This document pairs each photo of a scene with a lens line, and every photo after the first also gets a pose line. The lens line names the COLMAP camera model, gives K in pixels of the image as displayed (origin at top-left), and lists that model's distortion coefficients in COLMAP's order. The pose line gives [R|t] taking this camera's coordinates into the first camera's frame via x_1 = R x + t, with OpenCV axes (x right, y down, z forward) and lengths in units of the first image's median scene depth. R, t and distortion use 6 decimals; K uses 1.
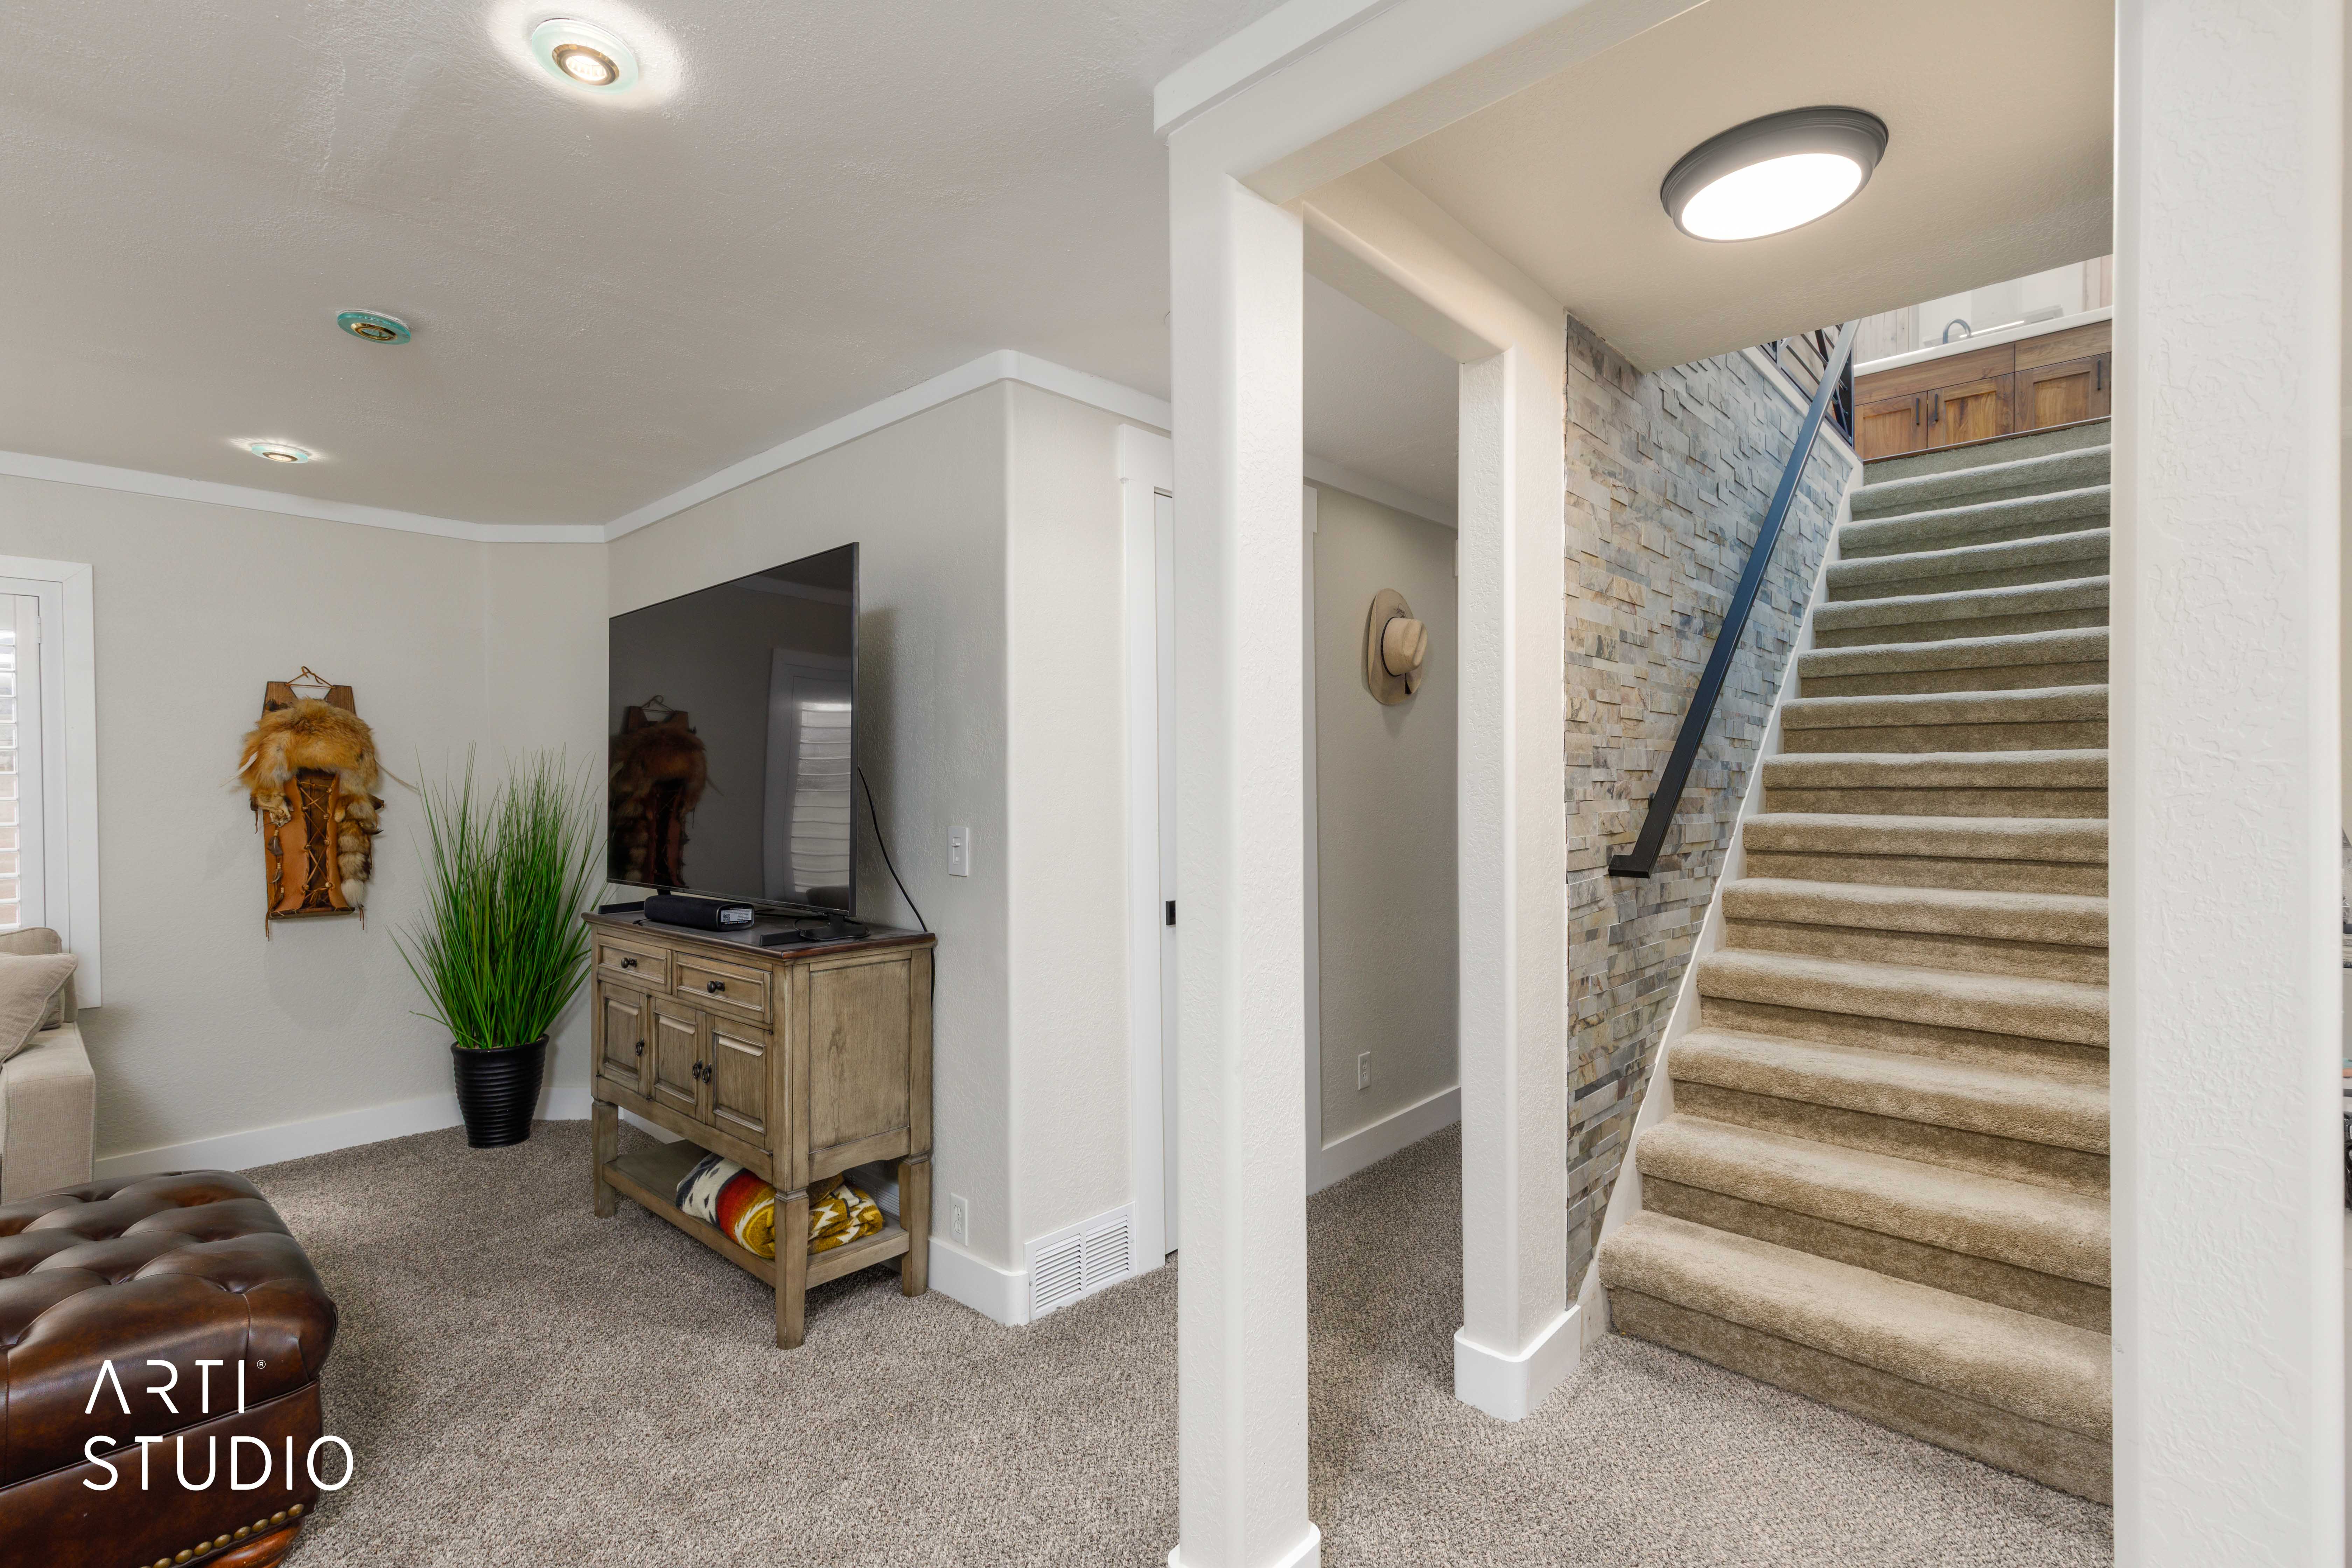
lens RADIAL K [[1055.7, 0, 1167.4], [0, 1055.7, 795.7], [0, 0, 1]] dist [0.012051, -0.003633]
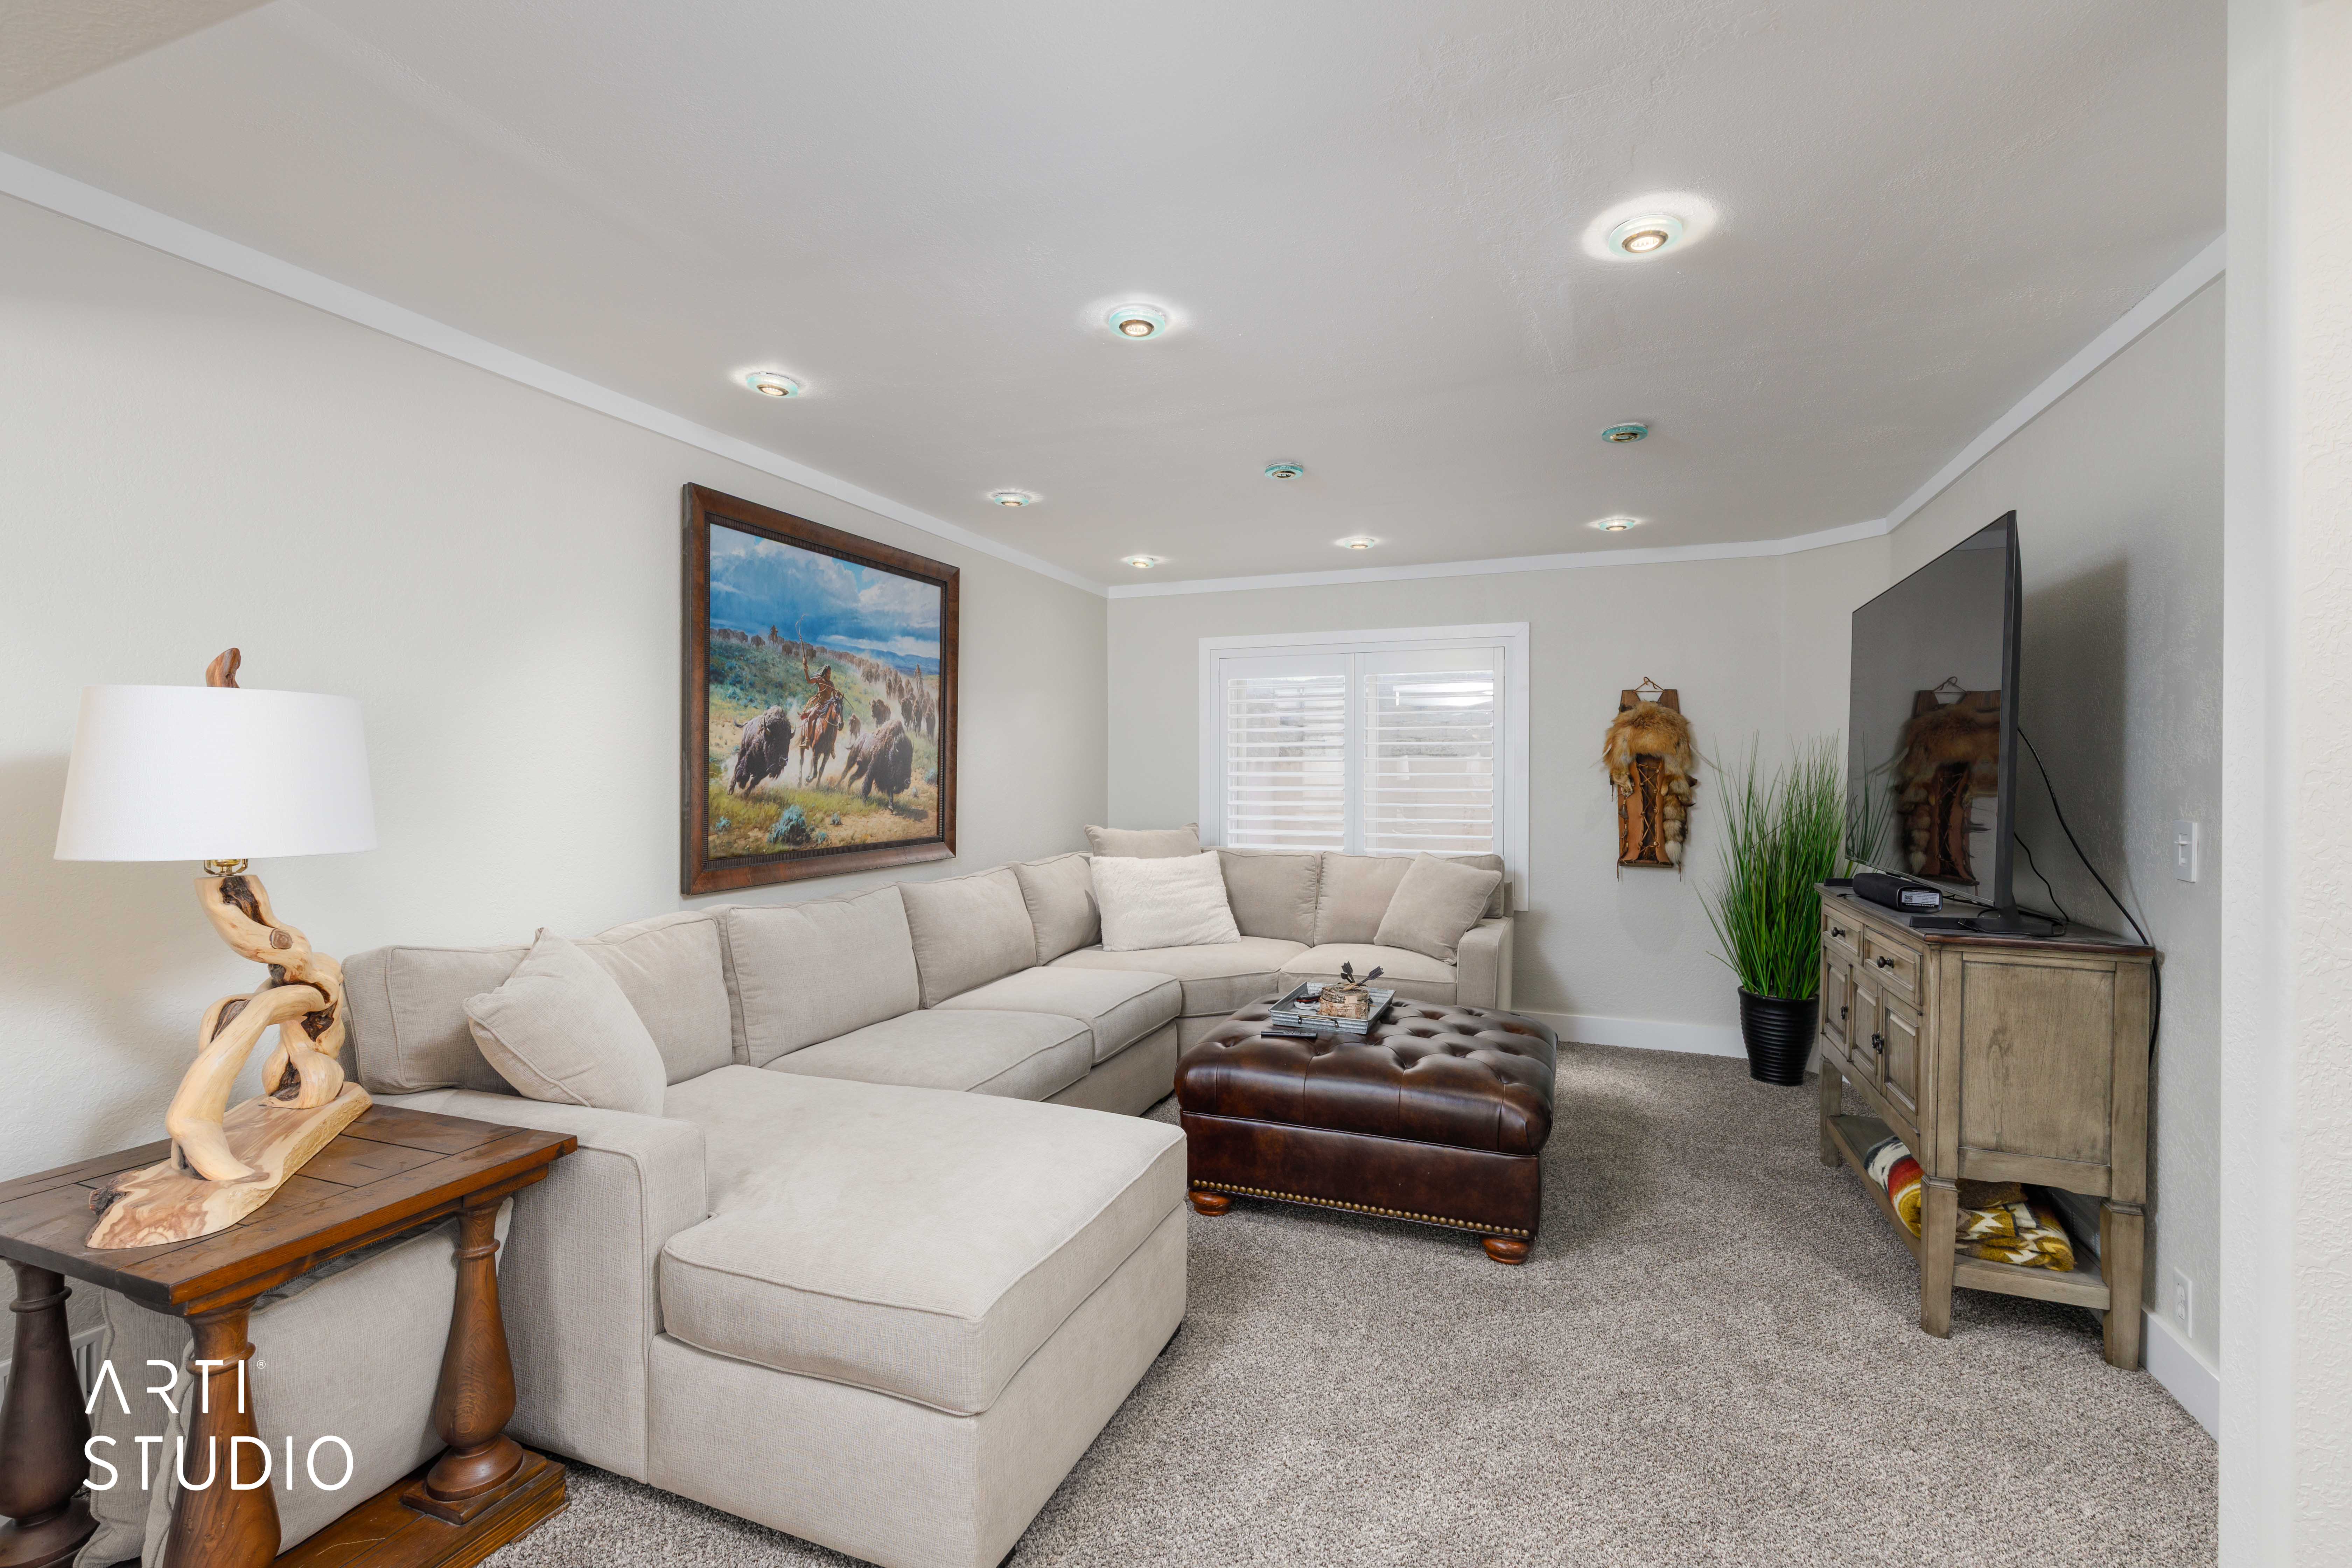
lens RADIAL K [[1055.7, 0, 1179.3], [0, 1055.7, 770.6], [0, 0, 1]] dist [0.012051, -0.003633]
pose [[0.366886, 0.009364, -0.930219, 0.246329], [-0.017583, 0.999841, 0.003130, 0.001048], [0.930100, 0.015208, 0.366992, -0.024950]]
